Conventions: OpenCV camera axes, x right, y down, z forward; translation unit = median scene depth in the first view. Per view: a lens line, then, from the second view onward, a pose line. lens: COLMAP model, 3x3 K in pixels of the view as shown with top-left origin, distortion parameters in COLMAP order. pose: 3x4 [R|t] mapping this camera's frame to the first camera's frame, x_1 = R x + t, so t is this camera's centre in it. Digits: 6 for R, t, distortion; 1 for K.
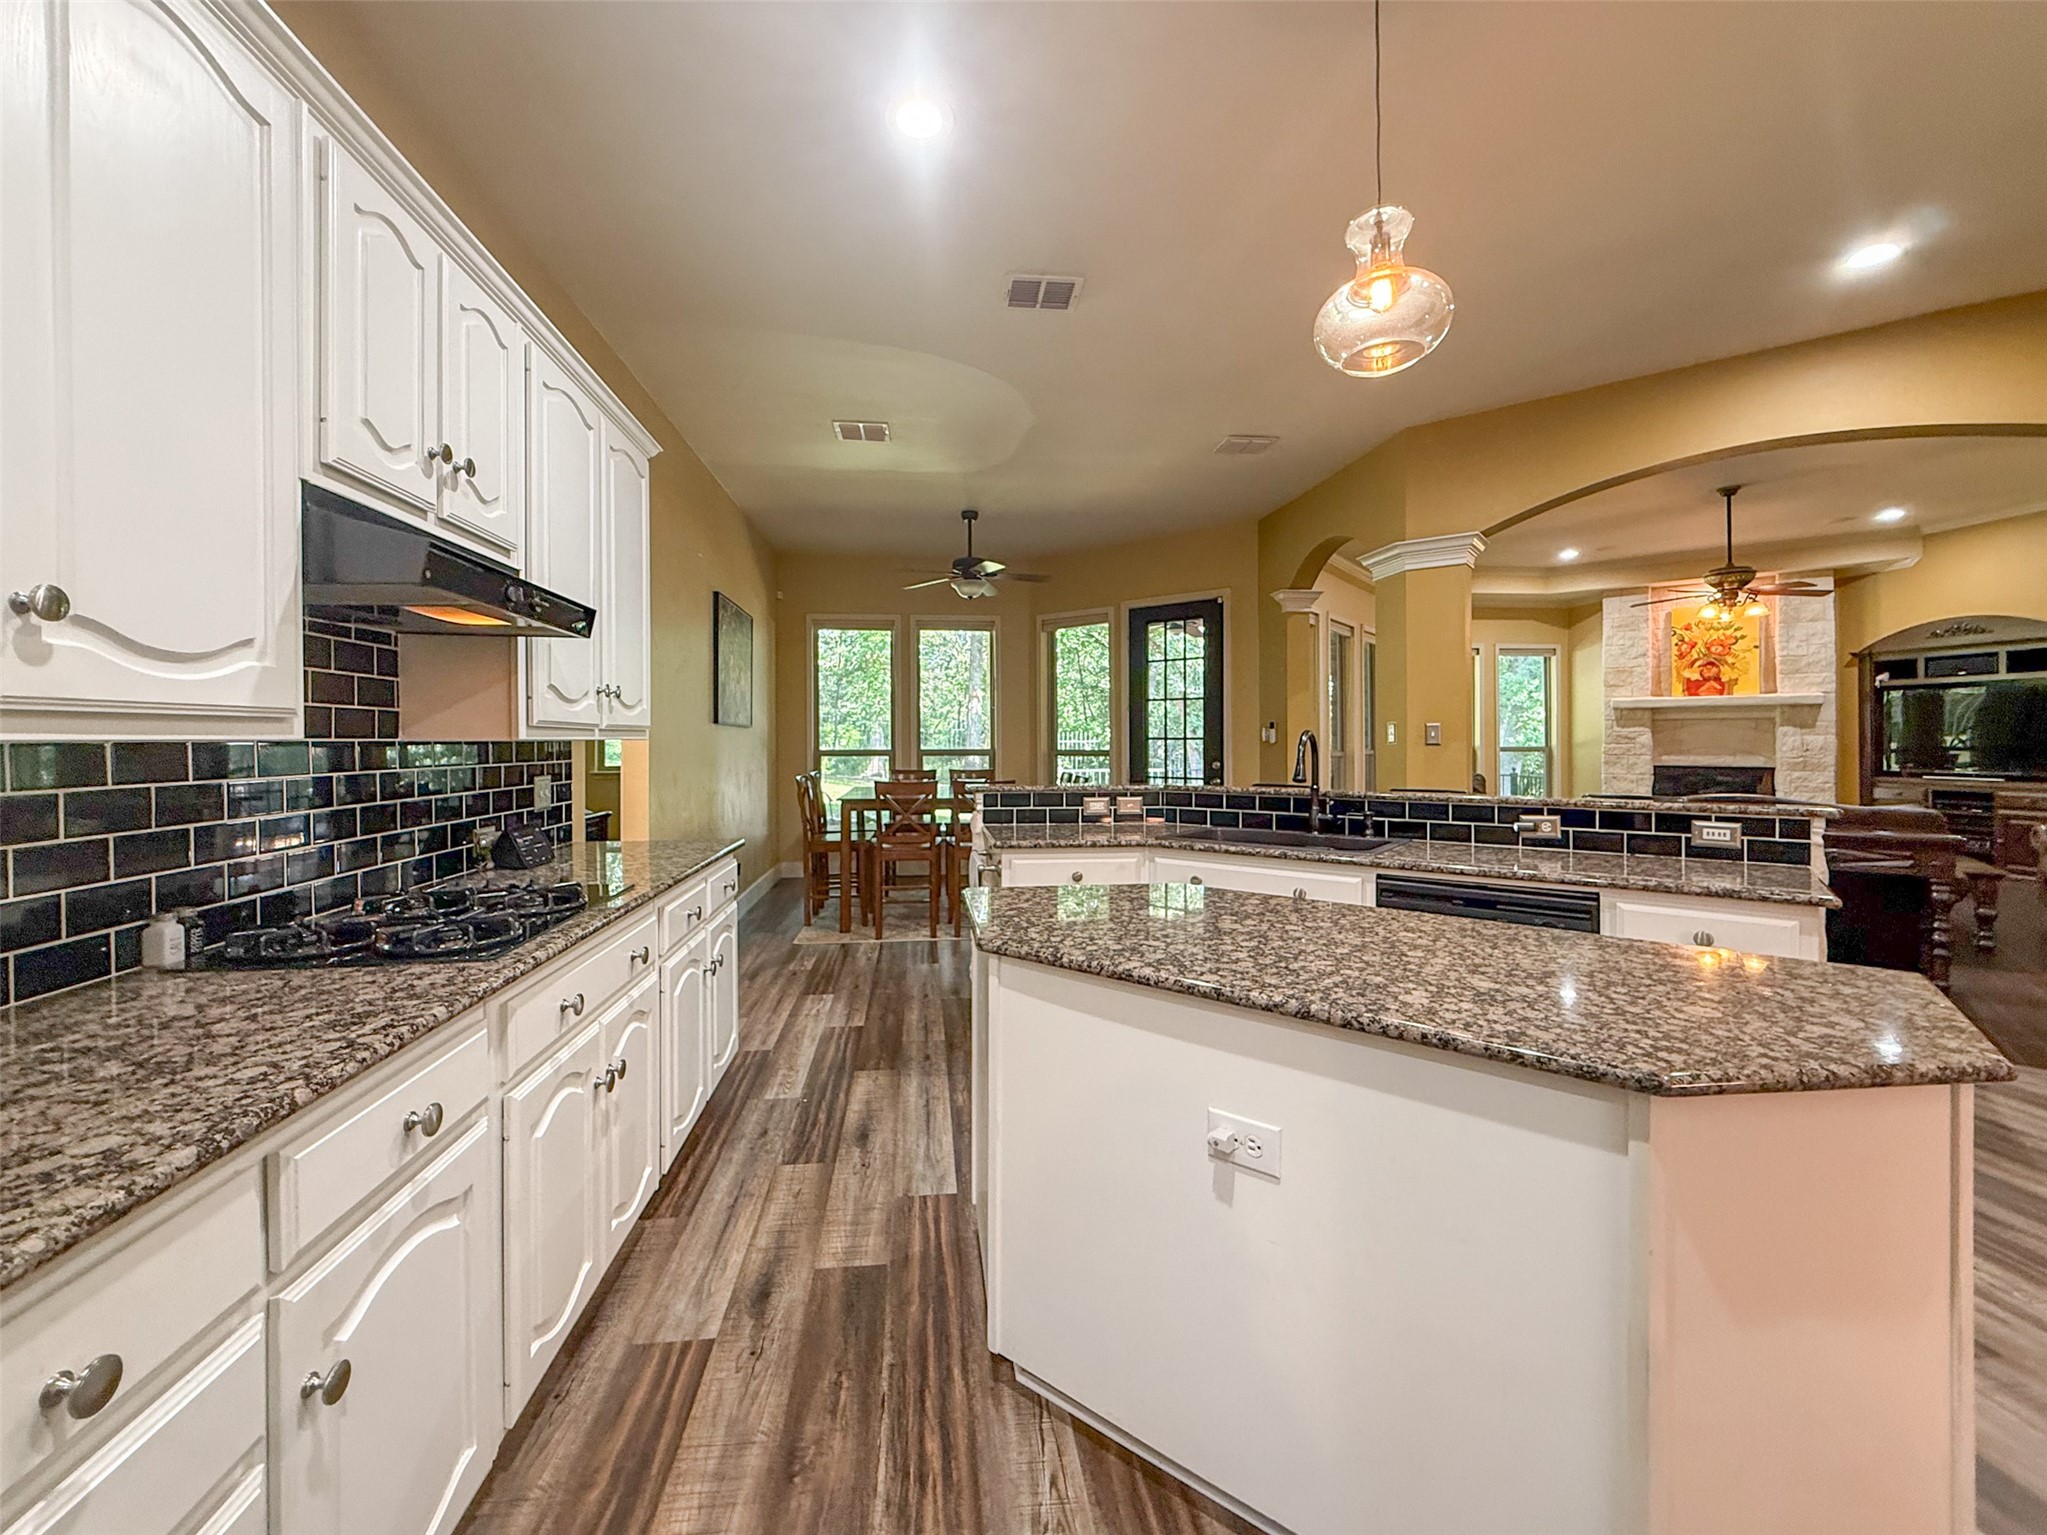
lens RADIAL K [[845.1, 0, 974.0], [0, 845.1, 735.6], [0, 0, 1]] dist [-0.003409, -0.001300]
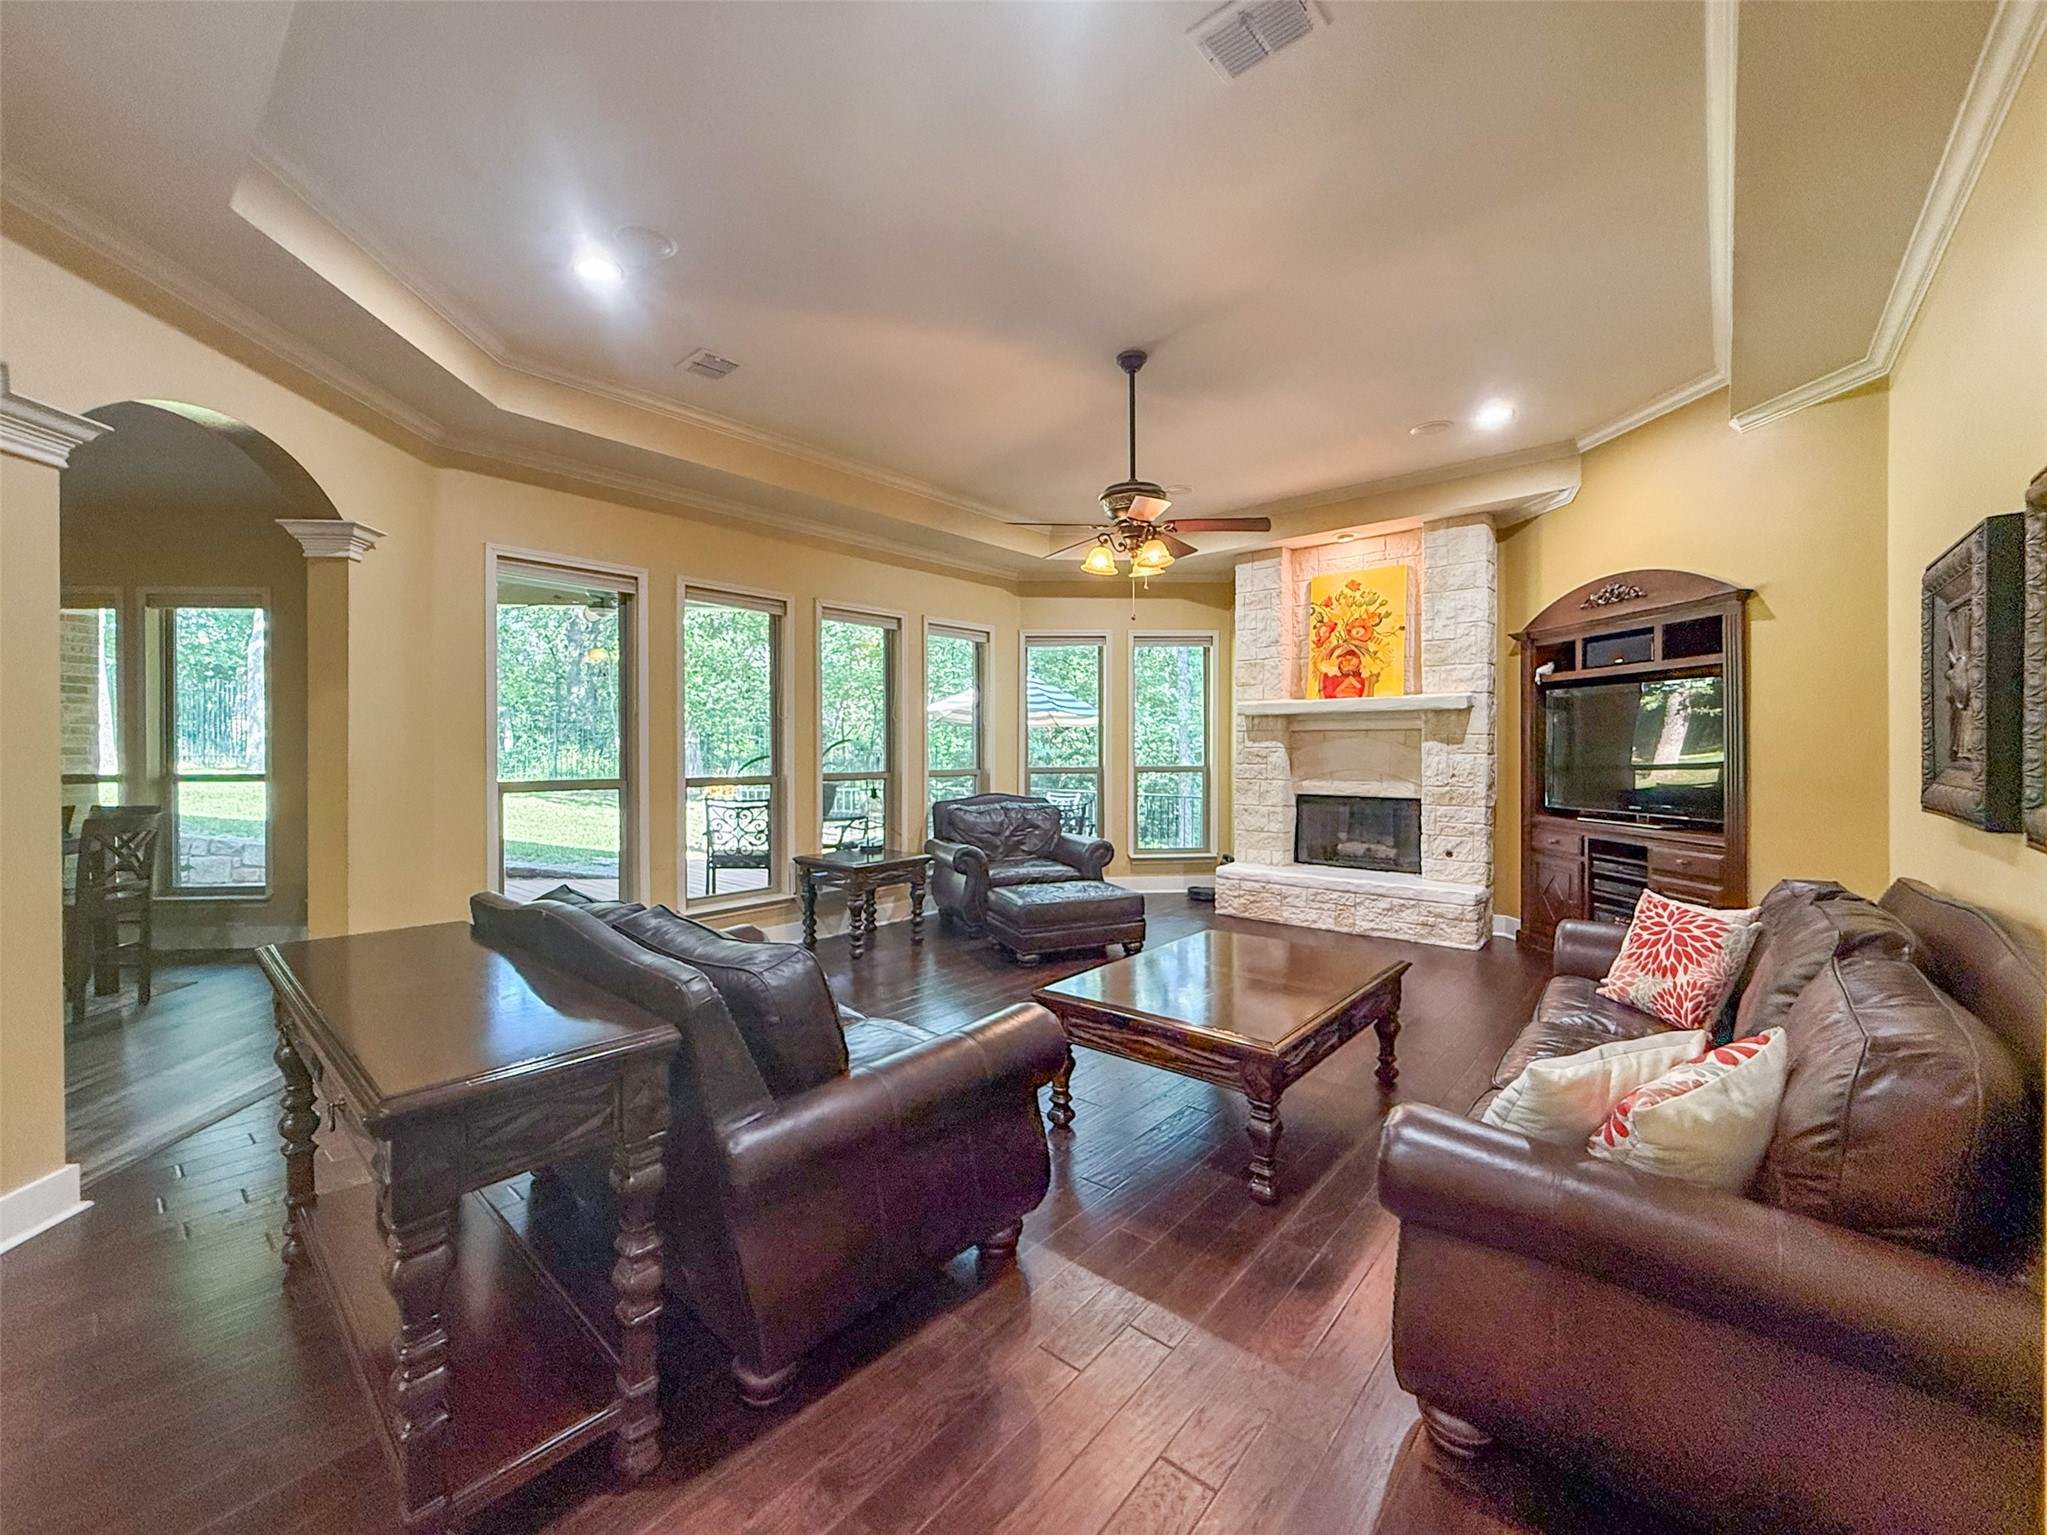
lens RADIAL K [[845.1, 0, 1025.0], [0, 845.1, 757.7], [0, 0, 1]] dist [-0.003409, -0.001300]
pose [[0.999348, 0.002294, -0.036029, 0.649169], [-0.001773, 0.999894, 0.014484, -0.006659], [0.036059, -0.014411, 0.999246, 0.285404]]
